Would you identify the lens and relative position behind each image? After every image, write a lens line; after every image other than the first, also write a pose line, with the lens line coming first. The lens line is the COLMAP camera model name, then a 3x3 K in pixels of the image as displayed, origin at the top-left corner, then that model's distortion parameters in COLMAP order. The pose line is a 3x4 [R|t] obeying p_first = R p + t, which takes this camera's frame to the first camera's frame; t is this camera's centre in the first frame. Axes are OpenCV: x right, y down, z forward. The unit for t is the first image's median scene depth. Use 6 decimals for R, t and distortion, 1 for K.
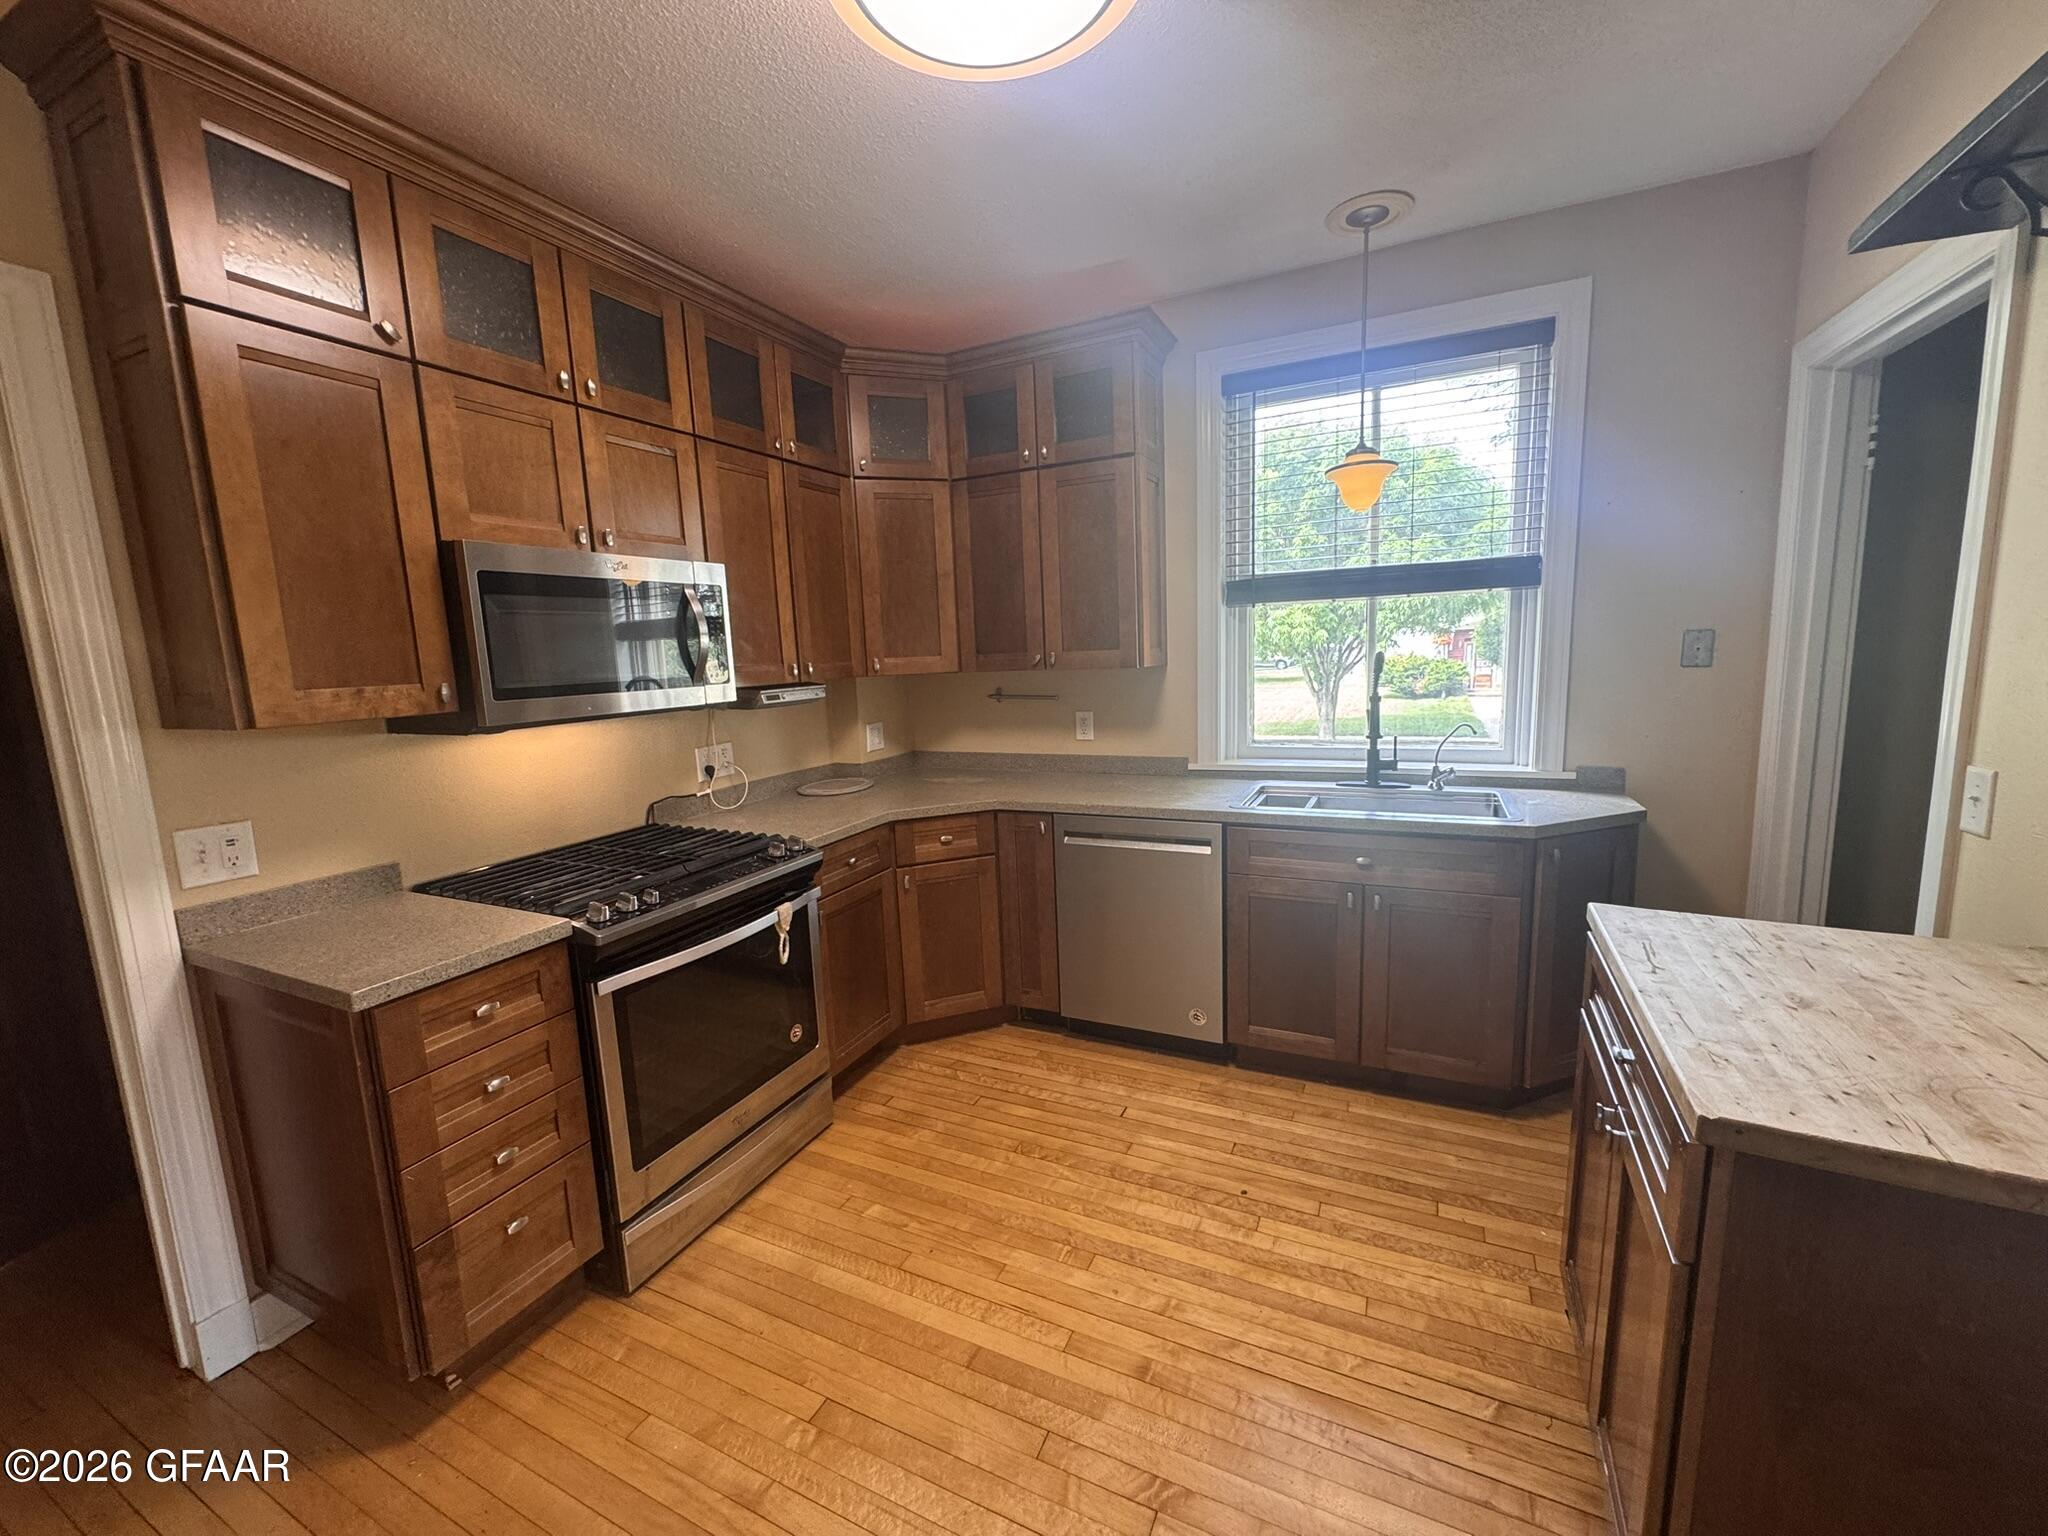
lens RADIAL K [[817.3, 0, 1029.6], [0, 817.3, 765.3], [0, 0, 1]] dist [0.000032, -0.000535]
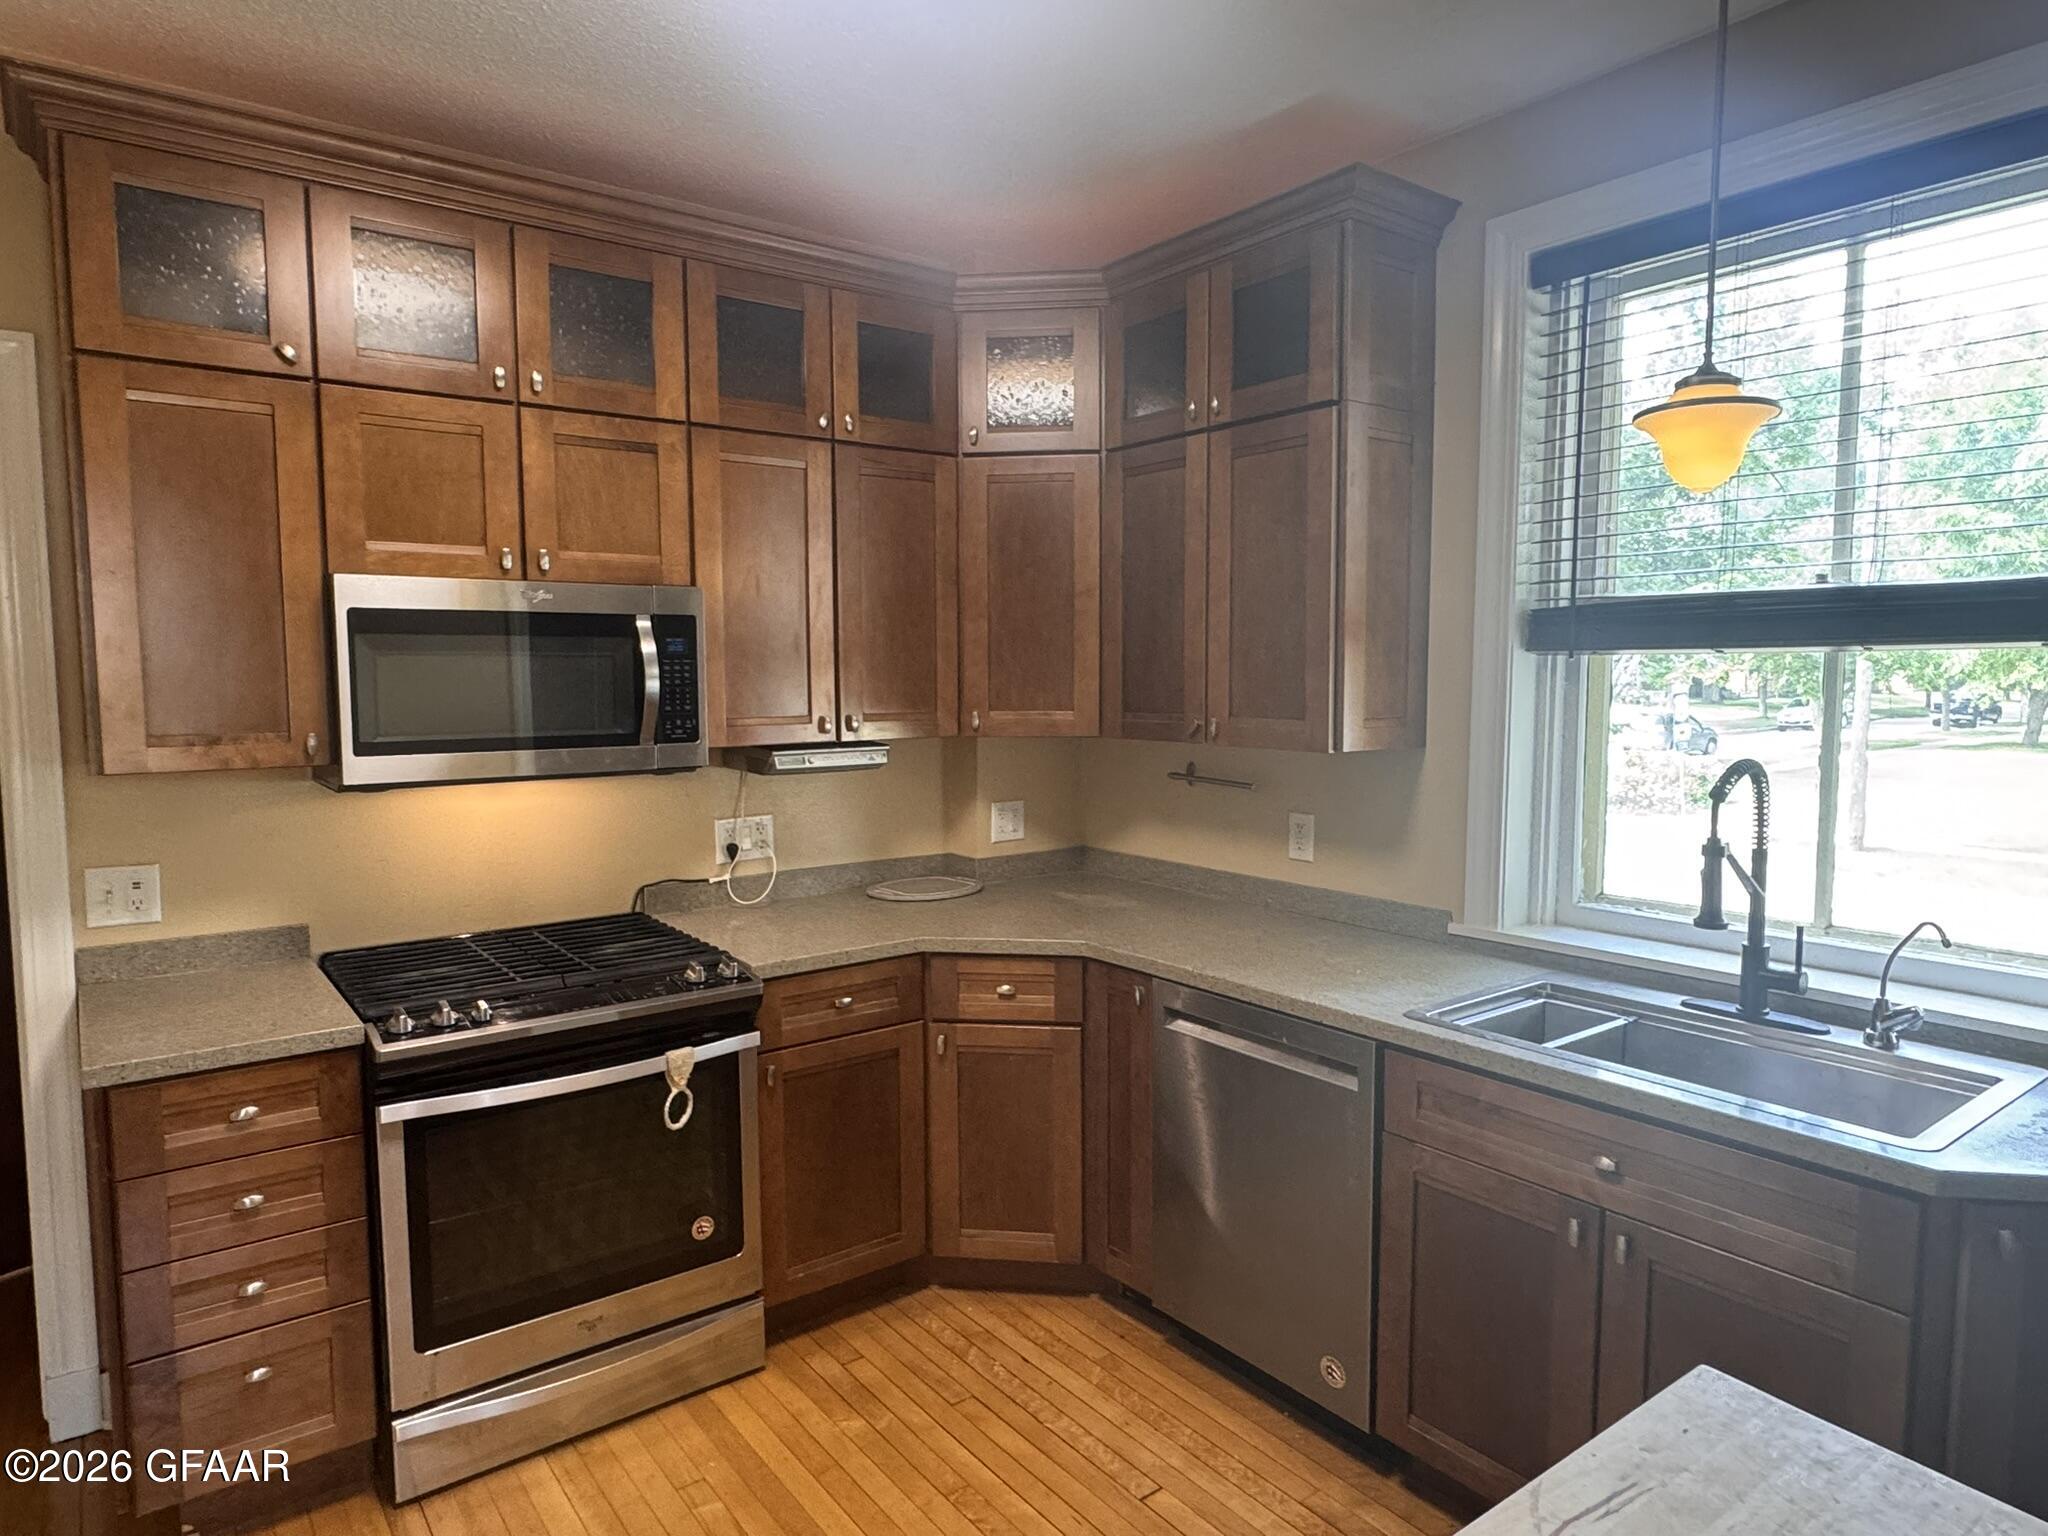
lens RADIAL K [[1244.7, 0, 1018.9], [0, 1244.7, 769.0], [0, 0, 1]] dist [-0.003673, 0.005490]
pose [[0.884641, 0.075196, -0.460169, 0.403916], [-0.098823, 0.994727, -0.027432, -0.069526], [0.455680, 0.069743, 0.887407, 0.107782]]
